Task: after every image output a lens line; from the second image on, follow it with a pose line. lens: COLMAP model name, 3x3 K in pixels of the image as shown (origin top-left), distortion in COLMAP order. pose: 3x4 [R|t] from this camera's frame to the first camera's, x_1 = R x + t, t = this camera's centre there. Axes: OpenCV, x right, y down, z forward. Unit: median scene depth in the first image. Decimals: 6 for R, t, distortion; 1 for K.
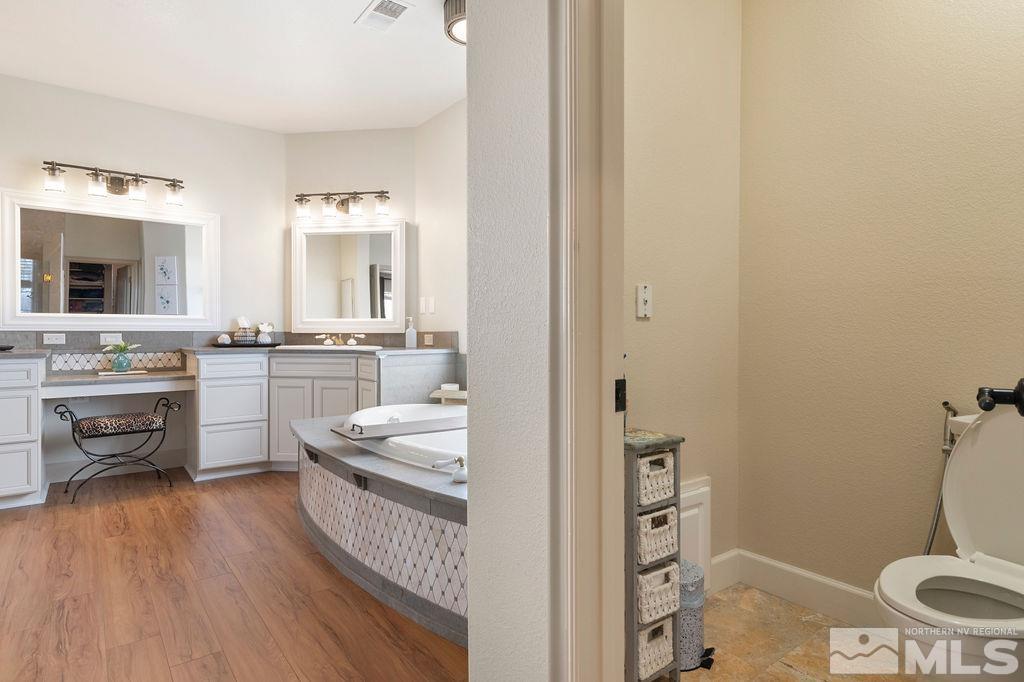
lens RADIAL K [[564.6, 0, 512.0], [0, 564.6, 341.0], [0, 0, 1]] dist [0.016384, -0.000538]
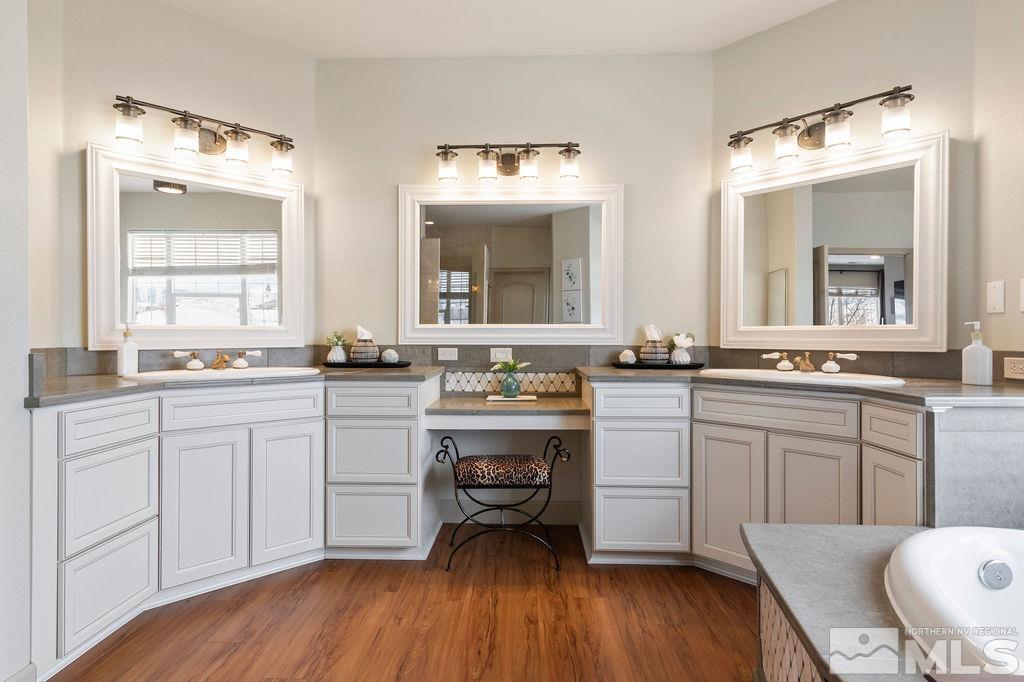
lens RADIAL K [[555.4, 0, 508.6], [0, 555.4, 332.3], [0, 0, 1]] dist [0.013314, -0.000529]
pose [[0.778351, -0.003392, -0.627820, -0.198293], [-0.009928, 0.999794, -0.017709, -0.021419], [0.627751, 0.020017, 0.778157, 0.387518]]
